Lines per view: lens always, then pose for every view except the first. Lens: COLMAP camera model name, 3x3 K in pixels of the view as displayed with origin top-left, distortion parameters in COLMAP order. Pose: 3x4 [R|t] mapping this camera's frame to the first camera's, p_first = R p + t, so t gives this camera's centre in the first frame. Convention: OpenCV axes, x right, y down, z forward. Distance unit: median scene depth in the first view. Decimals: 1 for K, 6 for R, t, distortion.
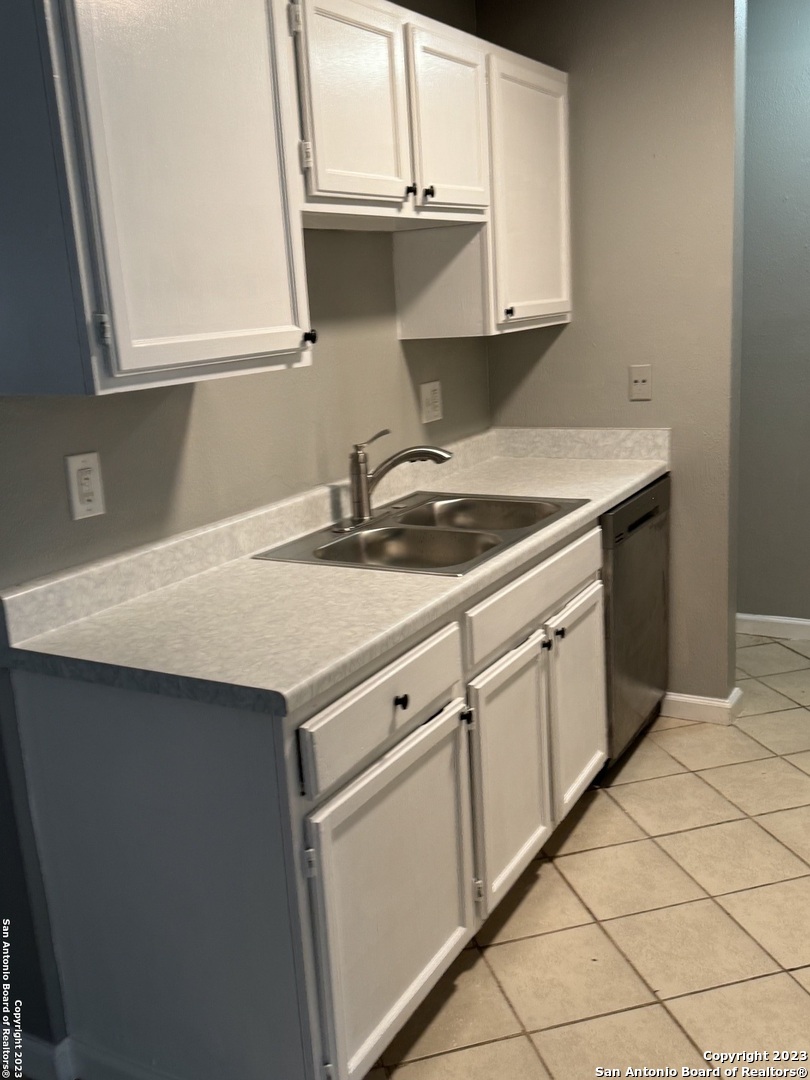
lens RADIAL K [[1031.9, 0, 421.0], [0, 1031.9, 539.6], [0, 0, 1]] dist [0.124745, -0.310390]
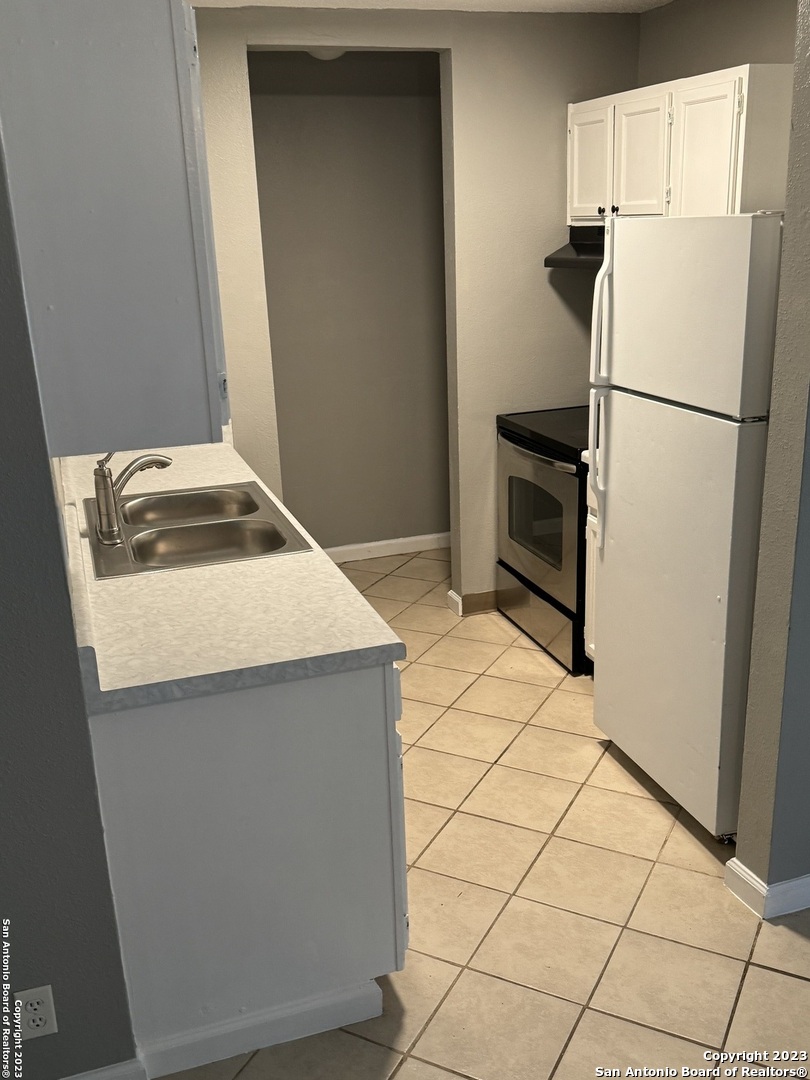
lens RADIAL K [[1031.9, 0, 421.0], [0, 1031.9, 539.6], [0, 0, 1]] dist [0.124745, -0.310390]
pose [[0.665164, -0.193031, 0.721315, -0.802694], [0.163539, 0.980215, 0.111506, -0.098994], [-0.728568, 0.043793, 0.683572, 0.034414]]
